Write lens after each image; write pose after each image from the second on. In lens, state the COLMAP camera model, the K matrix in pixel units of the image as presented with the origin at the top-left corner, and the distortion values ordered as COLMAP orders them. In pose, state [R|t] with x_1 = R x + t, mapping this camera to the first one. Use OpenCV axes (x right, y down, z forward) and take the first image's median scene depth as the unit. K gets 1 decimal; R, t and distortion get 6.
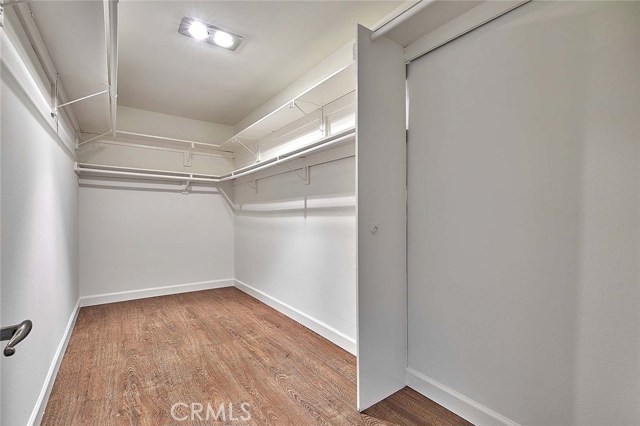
lens RADIAL K [[289.9, 0, 321.4], [0, 289.9, 213.2], [0, 0, 1]] dist [-0.002205, 0.001288]
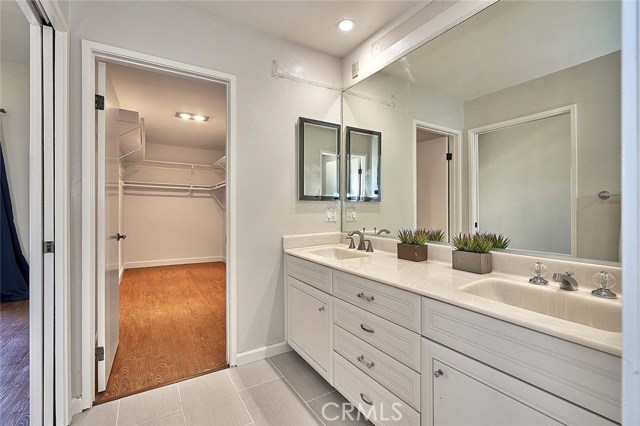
lens RADIAL K [[289.9, 0, 318.7], [0, 289.9, 213.8], [0, 0, 1]] dist [-0.002205, 0.001288]
pose [[0.996856, 0.001880, -0.079210, 0.344962], [-0.001259, 0.999968, 0.007889, 0.001996], [0.079222, -0.007764, 0.996827, -0.478843]]
